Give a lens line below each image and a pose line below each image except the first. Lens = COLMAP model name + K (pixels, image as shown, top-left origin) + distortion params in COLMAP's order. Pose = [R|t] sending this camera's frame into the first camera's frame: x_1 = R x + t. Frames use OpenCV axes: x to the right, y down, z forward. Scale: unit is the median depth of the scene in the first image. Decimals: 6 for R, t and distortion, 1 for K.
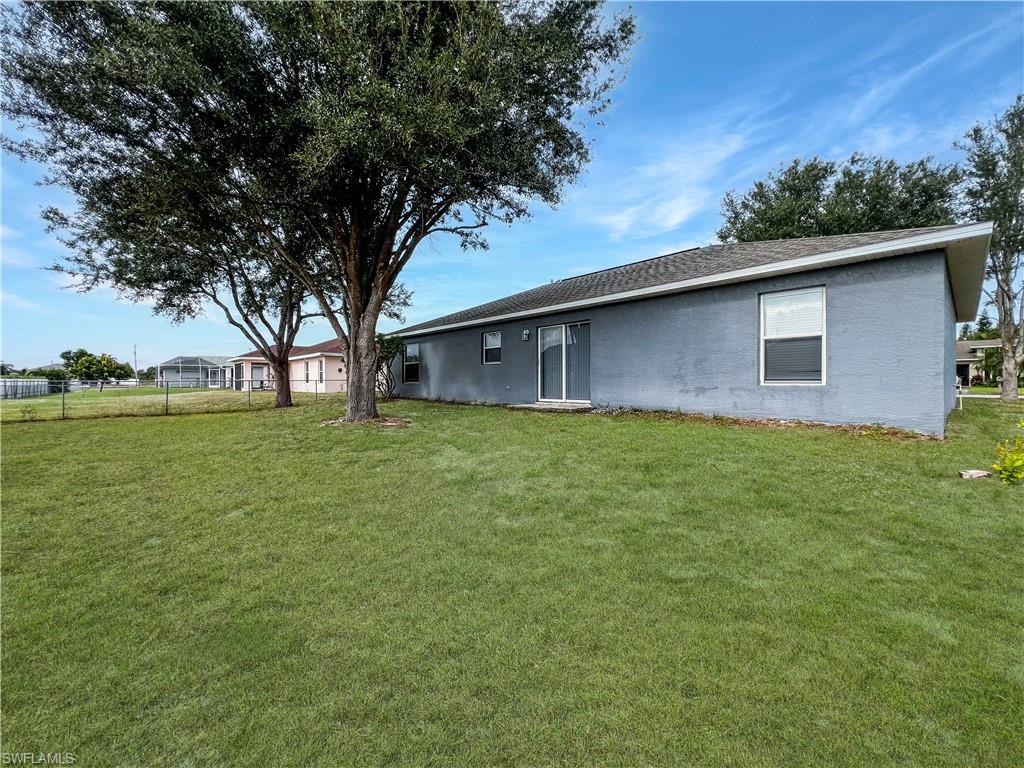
lens RADIAL K [[417.4, 0, 511.6], [0, 417.4, 381.6], [0, 0, 1]] dist [0.004495, 0.000676]
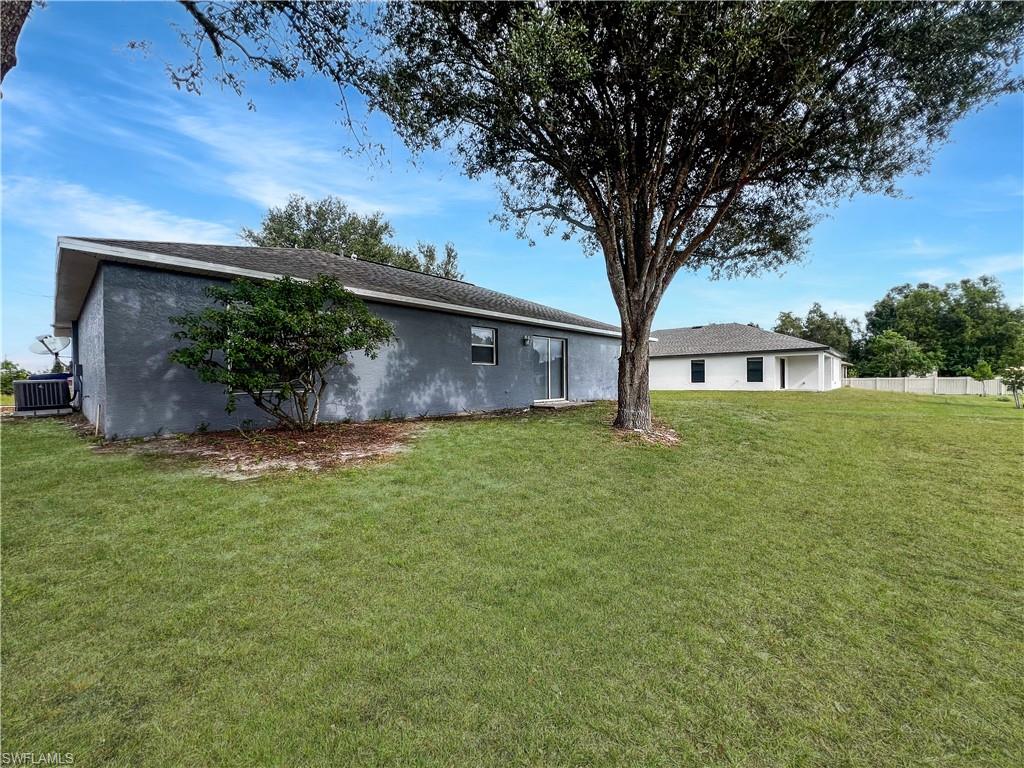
lens RADIAL K [[417.4, 0, 511.6], [0, 417.4, 383.3], [0, 0, 1]] dist [0.004495, 0.000676]
pose [[-0.090388, -0.003635, 0.995900, -0.899963], [0.005933, 0.999974, 0.004188, -0.006751], [-0.995889, 0.006287, -0.090364, 1.005198]]
